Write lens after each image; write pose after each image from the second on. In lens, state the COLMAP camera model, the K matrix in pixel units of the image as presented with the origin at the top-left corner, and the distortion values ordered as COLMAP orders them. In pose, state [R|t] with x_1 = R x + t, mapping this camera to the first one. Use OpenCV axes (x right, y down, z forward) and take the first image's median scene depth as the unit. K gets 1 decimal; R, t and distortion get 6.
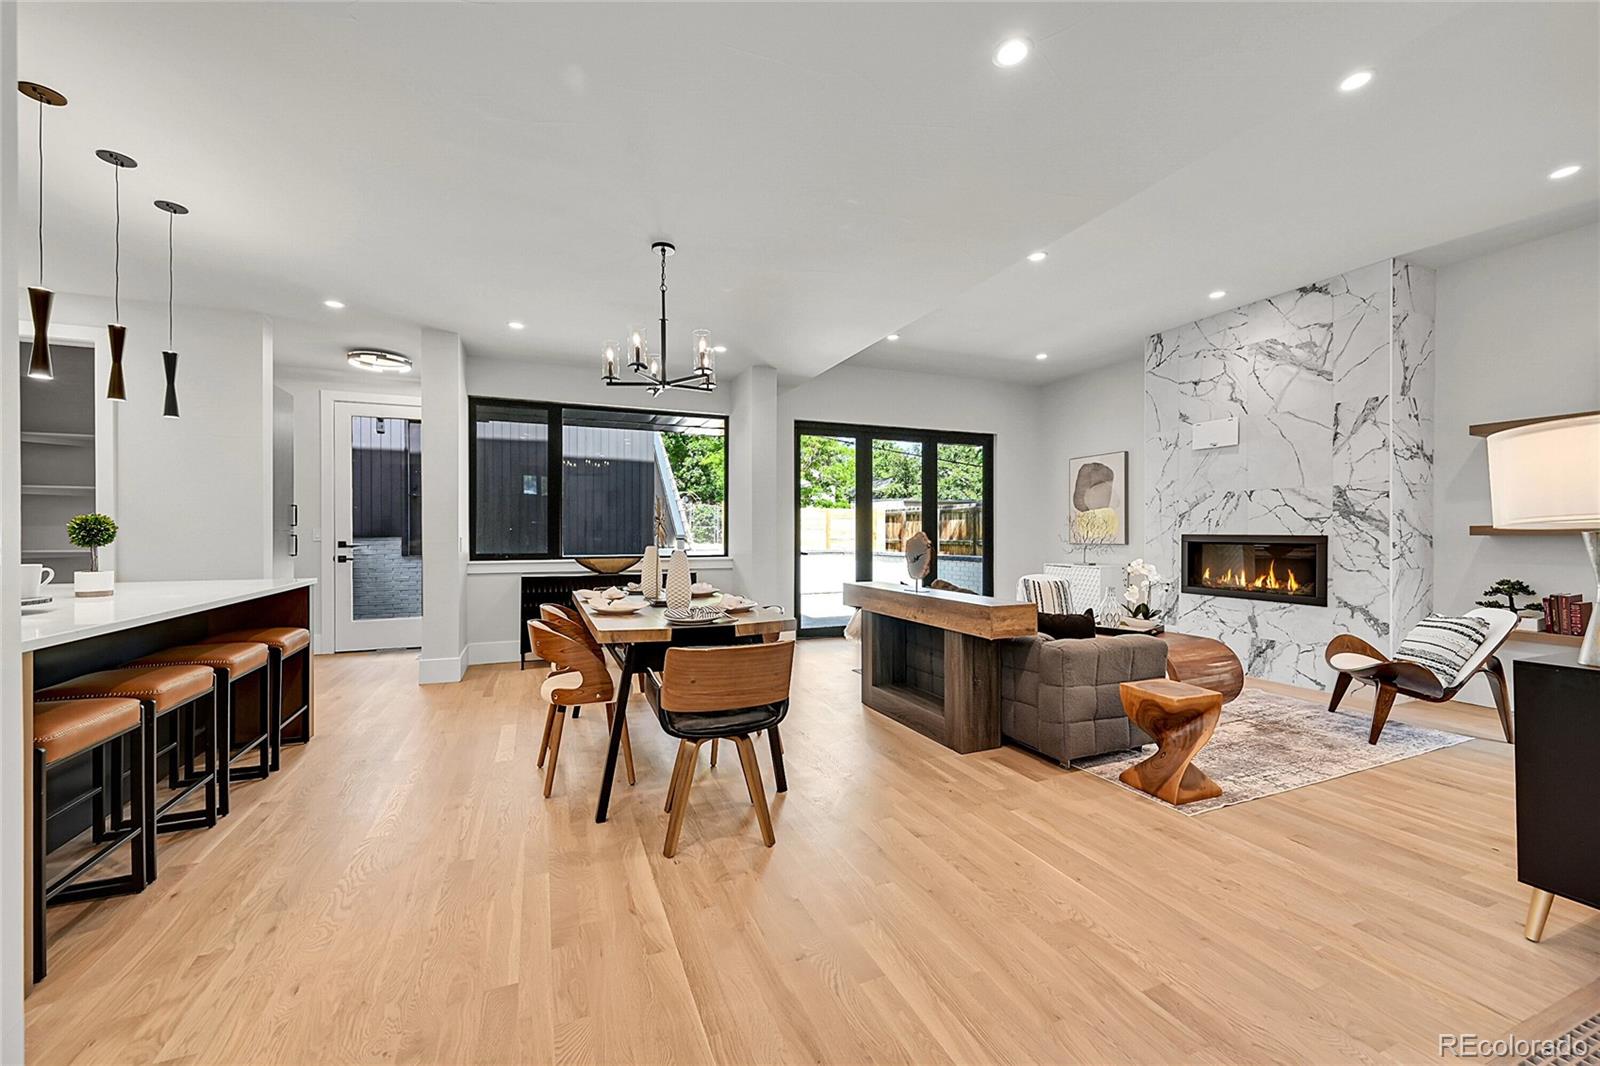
lens RADIAL K [[631.4, 0, 795.9], [0, 631.4, 532.6], [0, 0, 1]] dist [0.002519, -0.000529]
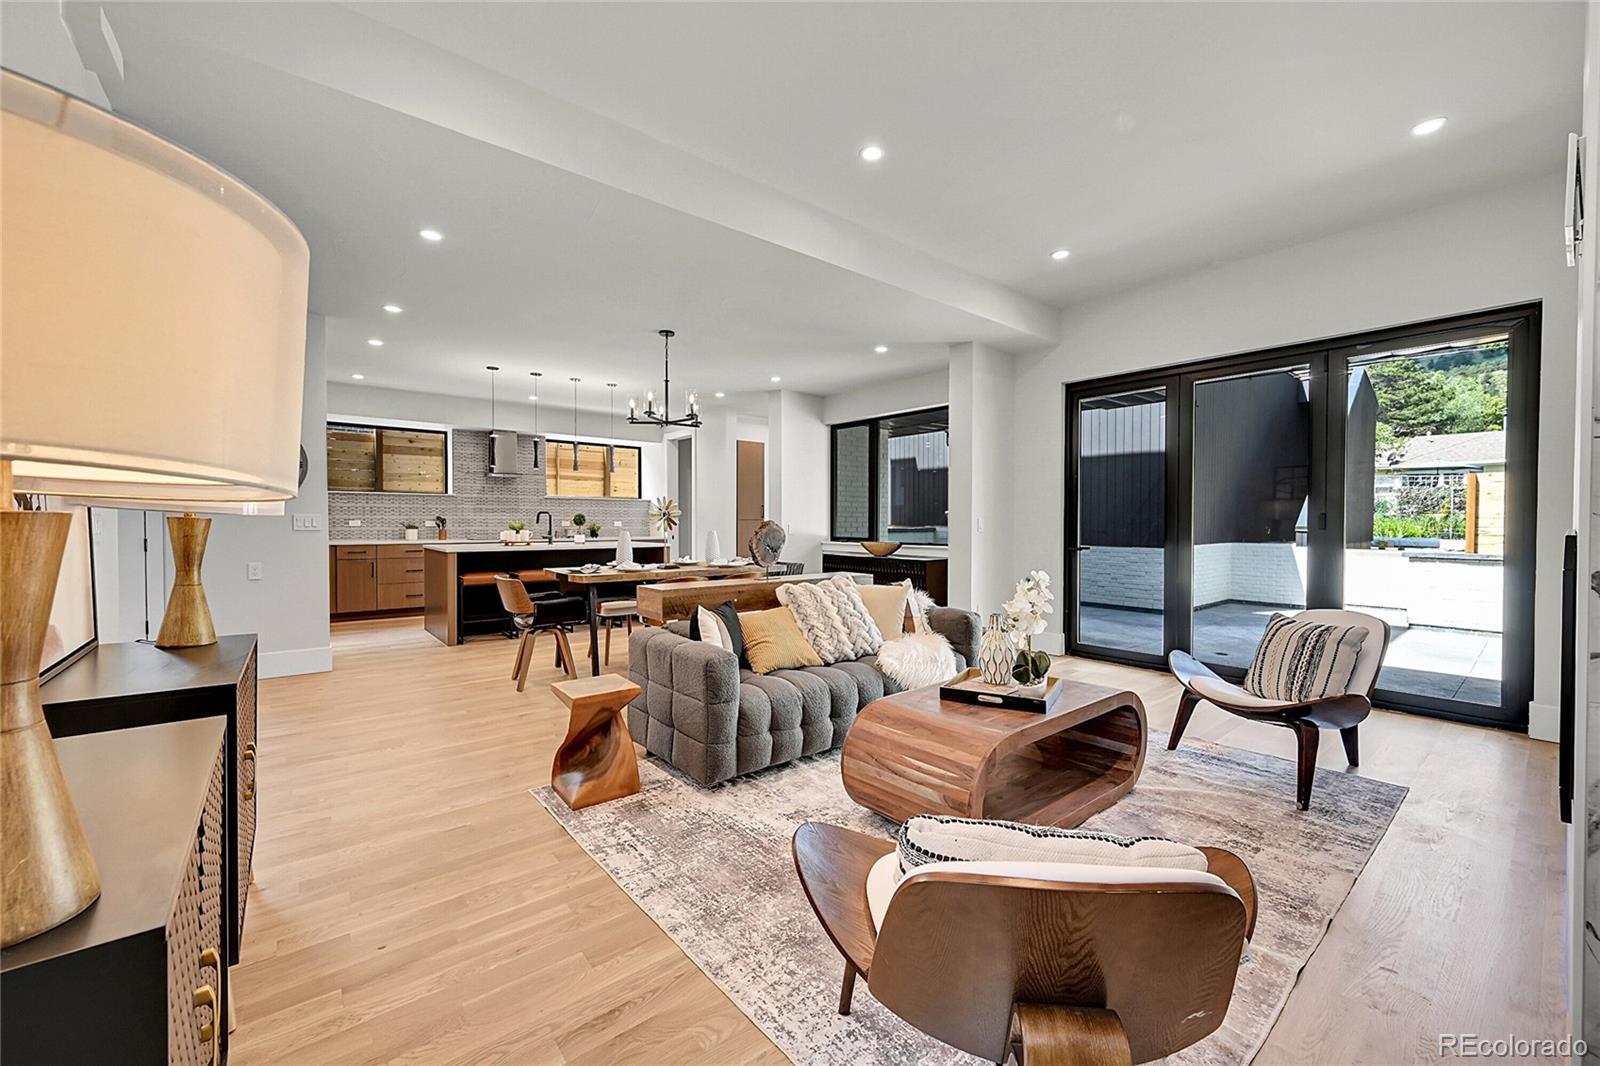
lens RADIAL K [[631.4, 0, 795.9], [0, 631.4, 532.6], [0, 0, 1]] dist [0.002519, -0.000529]
pose [[0.283230, 0.018585, -0.958872, 1.017210], [-0.004525, 0.999827, 0.018042, -0.000777], [0.959041, -0.000772, 0.283265, 0.656307]]
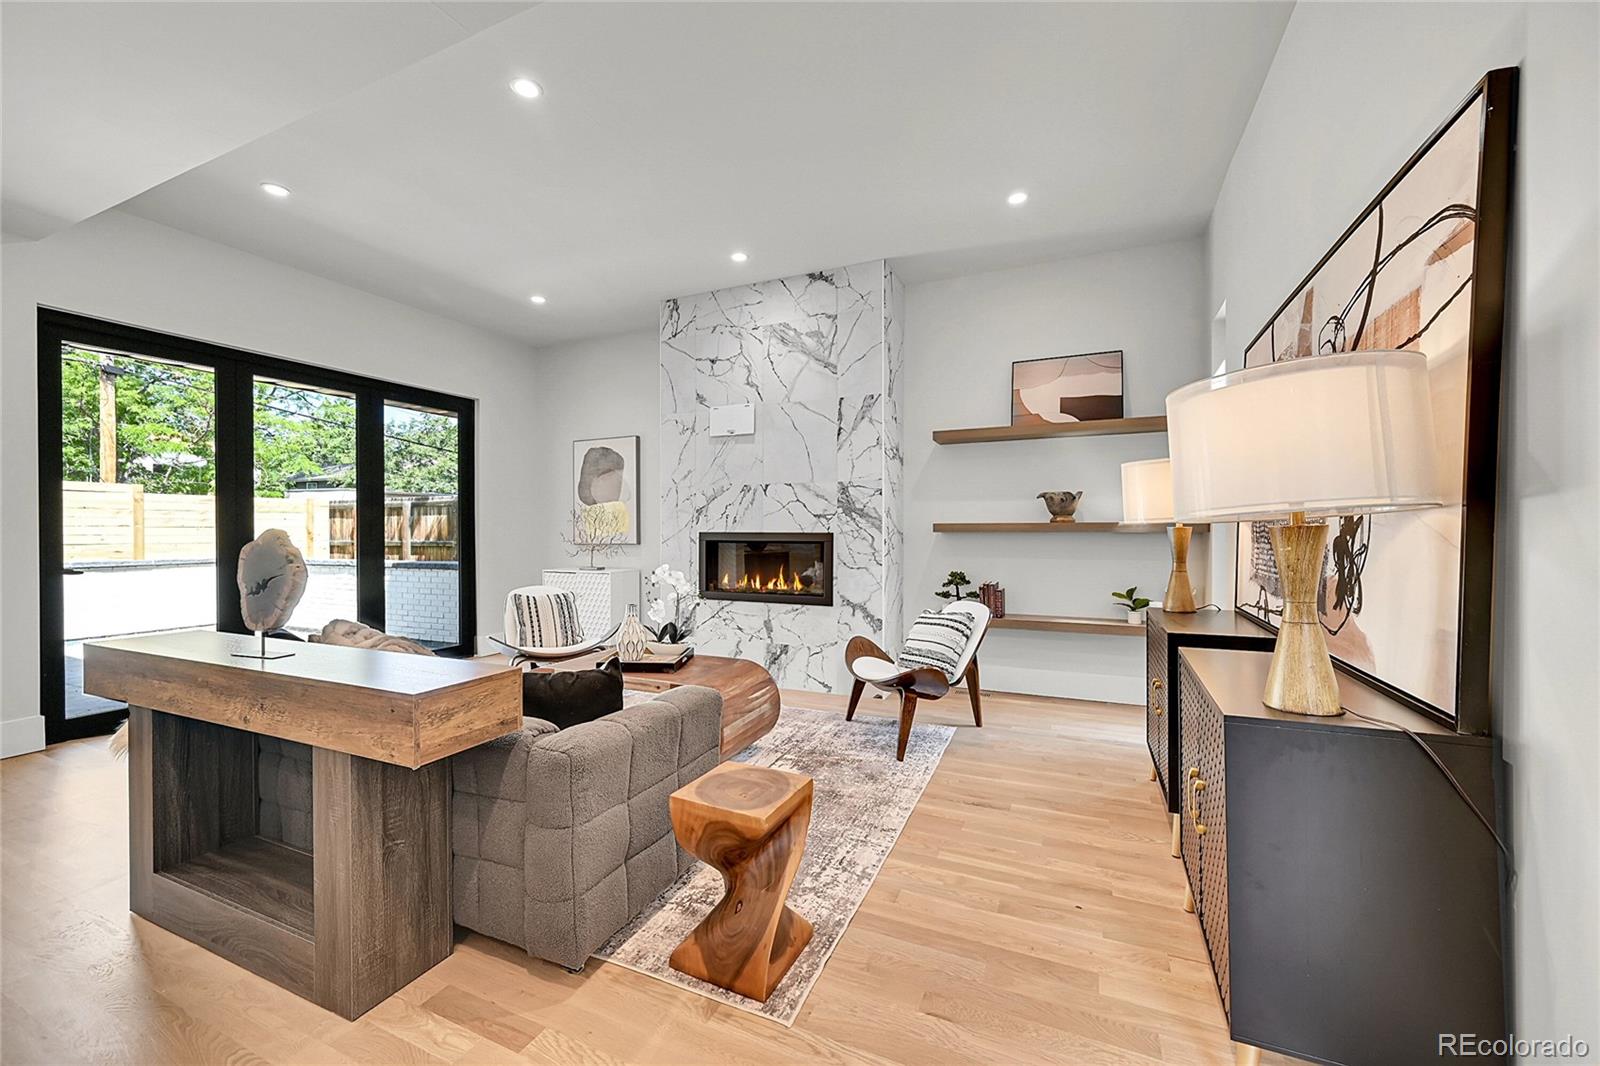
lens RADIAL K [[634.7, 0, 800.0], [0, 634.7, 533.0], [0, 0, 1]] dist [-0.000446, -0.000090]
pose [[0.727703, -0.004484, 0.685878, 0.138166], [0.002605, 0.999989, 0.003774, 0.001155], [-0.685888, -0.000959, 0.727707, 0.335499]]
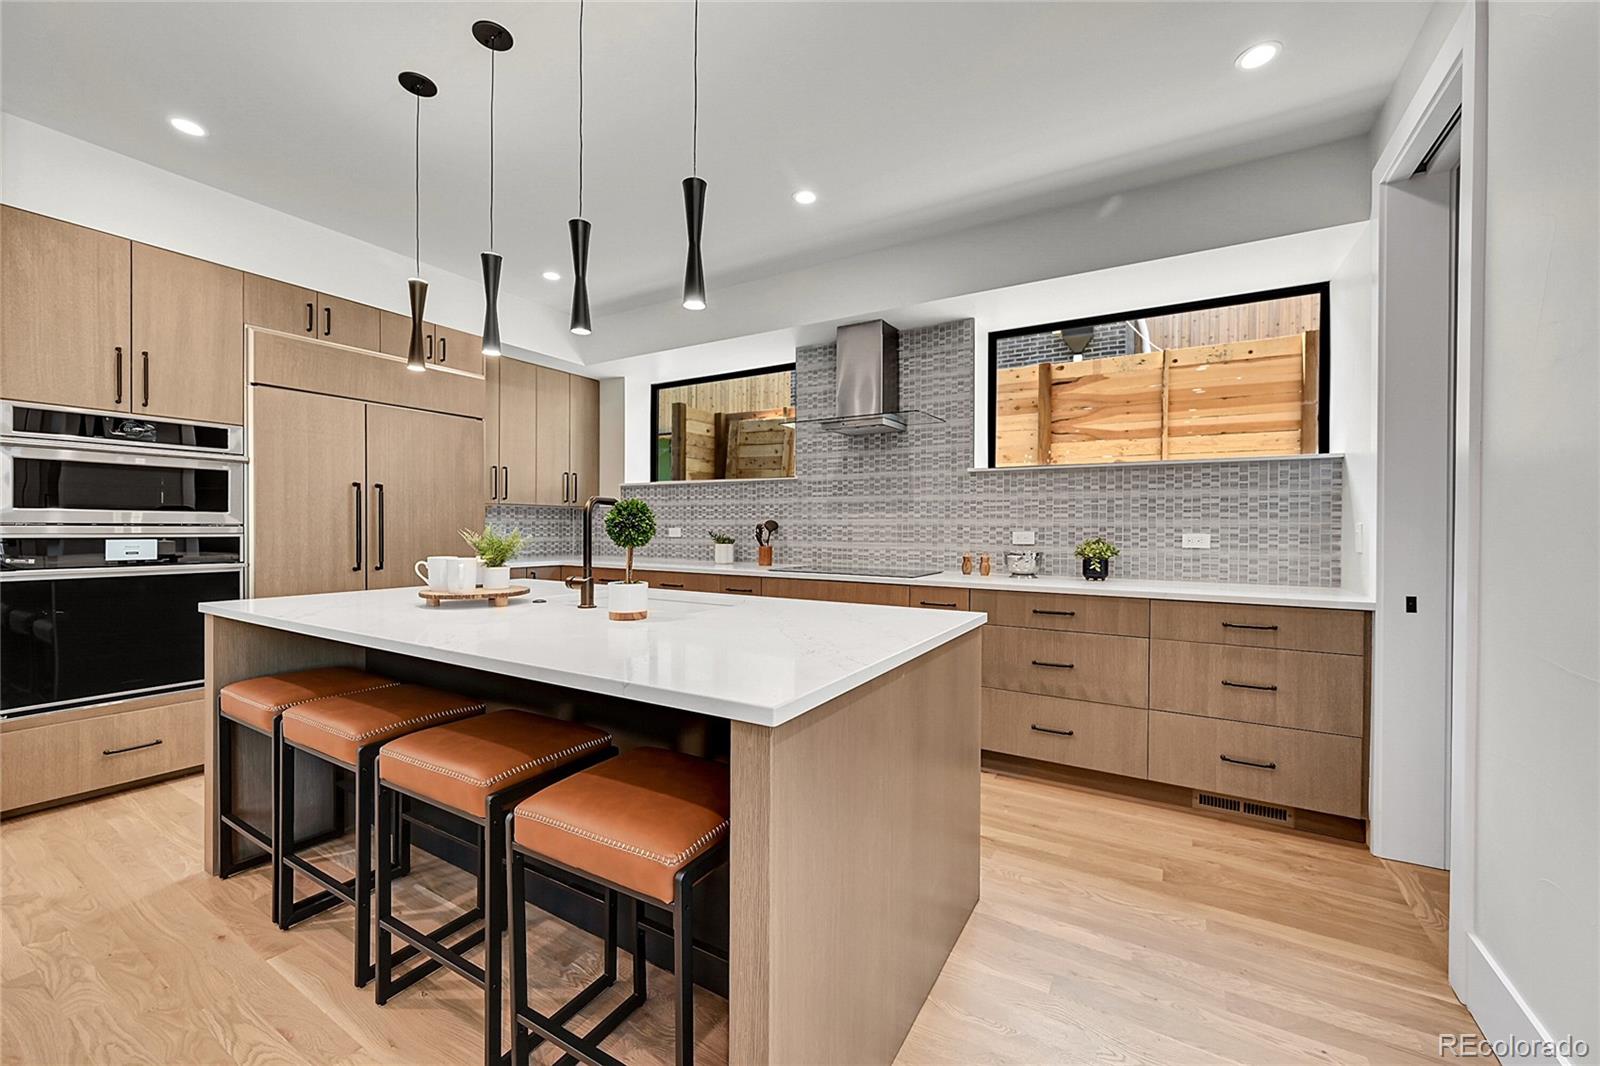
lens RADIAL K [[646.8, 0, 784.0], [0, 646.8, 527.5], [0, 0, 1]] dist [0.003182, 0.000215]
pose [[-0.808383, -0.004696, -0.588638, -0.468961], [-0.006702, 0.999977, 0.001225, -0.000871], [0.588618, 0.004936, -0.808396, 0.985719]]
